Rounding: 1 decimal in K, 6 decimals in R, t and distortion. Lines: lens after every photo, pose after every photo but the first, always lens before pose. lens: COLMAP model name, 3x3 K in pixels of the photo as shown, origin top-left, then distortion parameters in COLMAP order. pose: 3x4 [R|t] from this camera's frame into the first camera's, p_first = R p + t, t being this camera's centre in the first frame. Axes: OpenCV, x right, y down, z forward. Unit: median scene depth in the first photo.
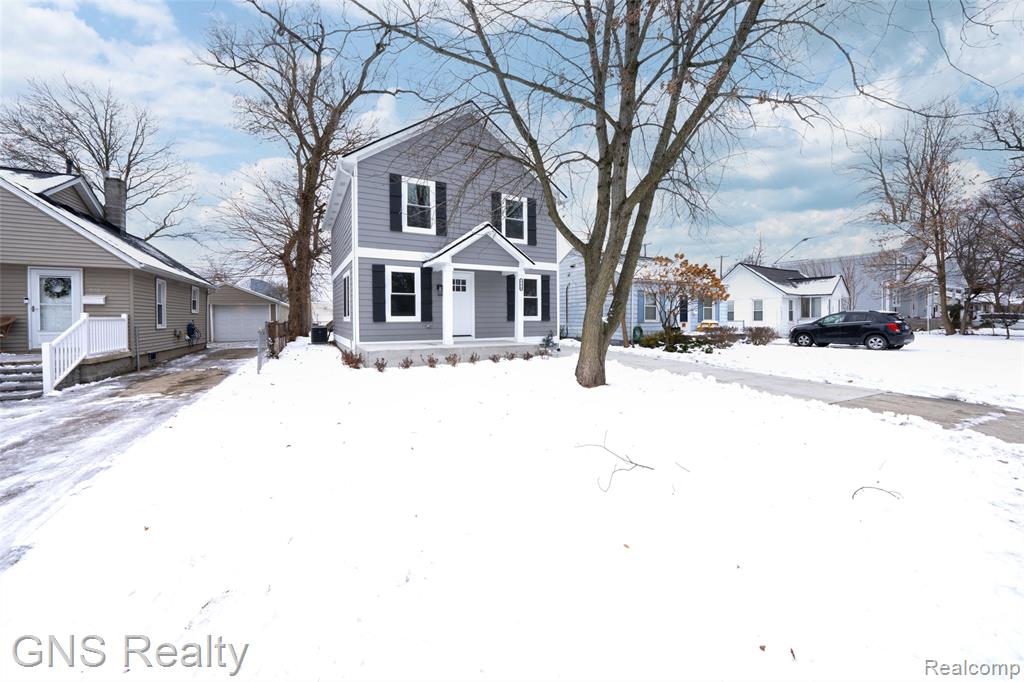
lens RADIAL K [[379.5, 0, 474.2], [0, 379.5, 321.2], [0, 0, 1]] dist [-0.012254, 0.000021]
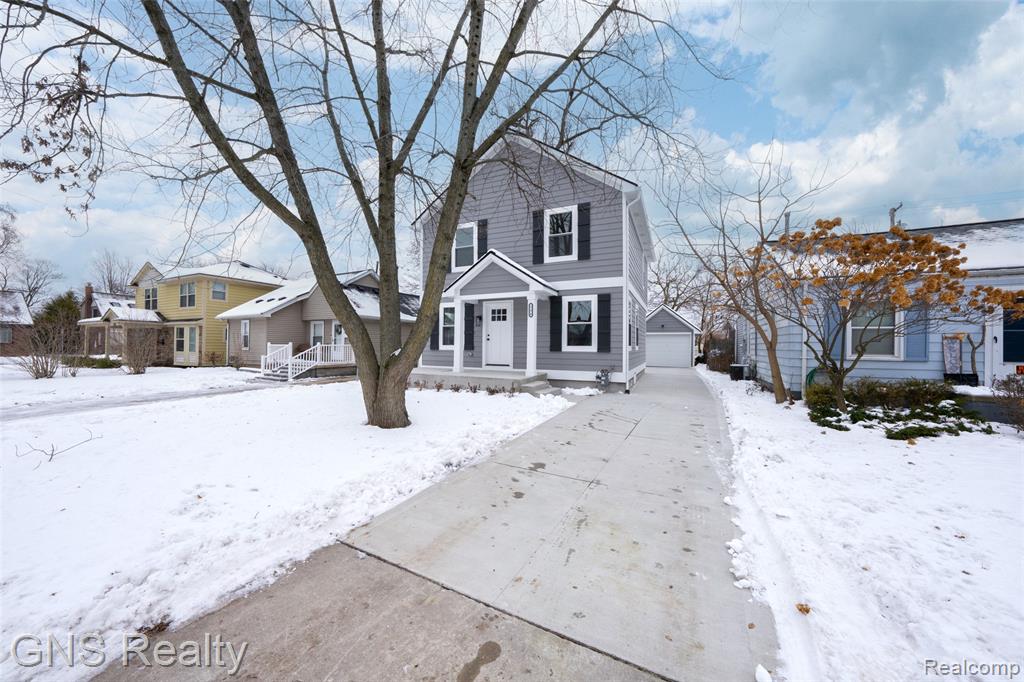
lens RADIAL K [[339.7, 0, 491.3], [0, 339.7, 338.7], [0, 0, 1]] dist [-0.019661, 0.000078]
pose [[0.612570, -0.009386, -0.790361, 0.700907], [-0.016966, 0.999543, -0.025020, -0.009159], [0.790234, 0.028735, 0.612131, 0.457321]]
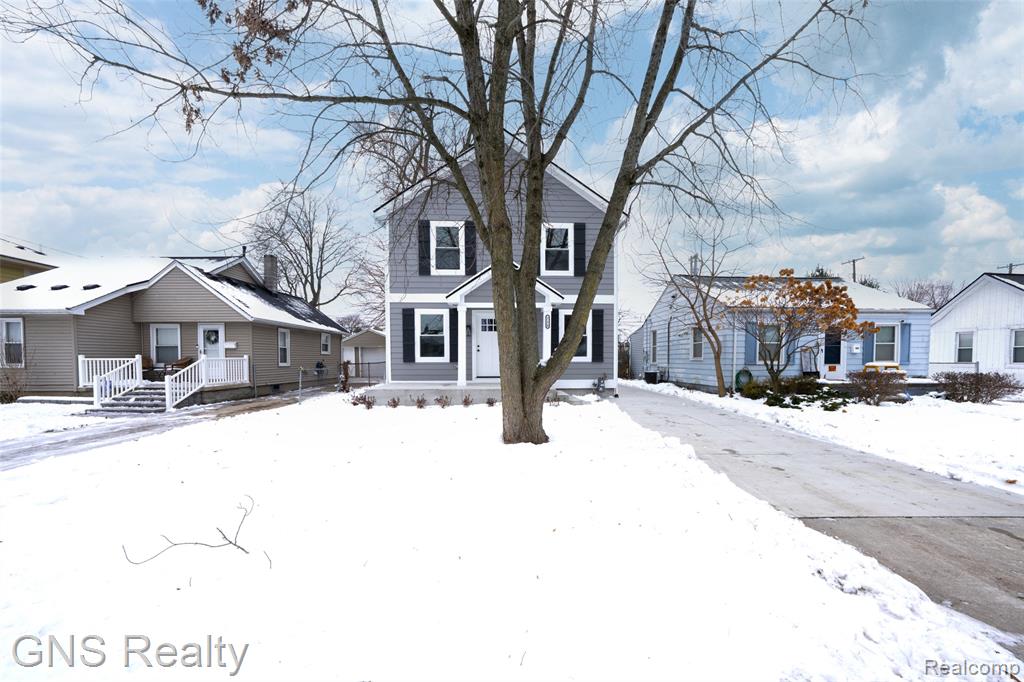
lens RADIAL K [[361.7, 0, 496.0], [0, 361.7, 358.1], [0, 0, 1]] dist [-0.034405, 0.009081]
pose [[0.908143, 0.000427, -0.418660, 0.379139], [-0.004999, 0.999939, -0.009825, -0.001089], [0.418631, 0.011015, 0.908090, 0.178348]]
